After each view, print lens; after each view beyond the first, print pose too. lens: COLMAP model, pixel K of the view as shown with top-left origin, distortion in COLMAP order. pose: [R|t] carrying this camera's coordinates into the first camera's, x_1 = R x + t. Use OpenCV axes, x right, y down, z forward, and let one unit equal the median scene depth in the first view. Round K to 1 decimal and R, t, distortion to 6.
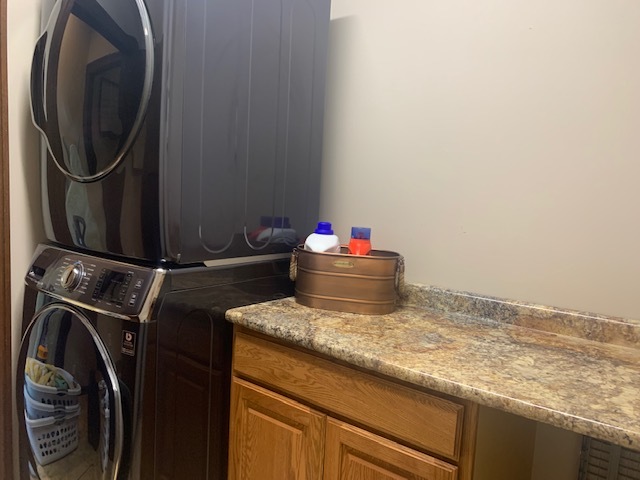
lens RADIAL K [[499.5, 0, 320.0], [0, 499.5, 240.4], [0, 0, 1]] dist [0.038712, -0.037754]
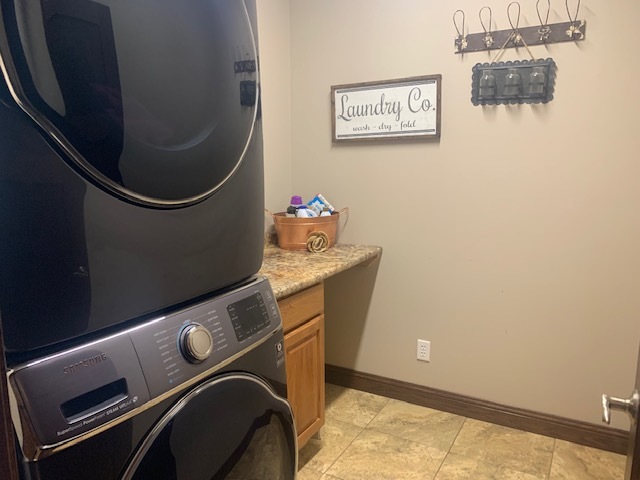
lens RADIAL K [[499.5, 0, 320.0], [0, 499.5, 240.2], [0, 0, 1]] dist [0.038712, -0.037754]
pose [[-0.155904, -0.206884, 0.965864, -1.463017], [0.092718, 0.970438, 0.222830, -0.261493], [-0.983411, 0.124293, -0.132113, 1.127113]]
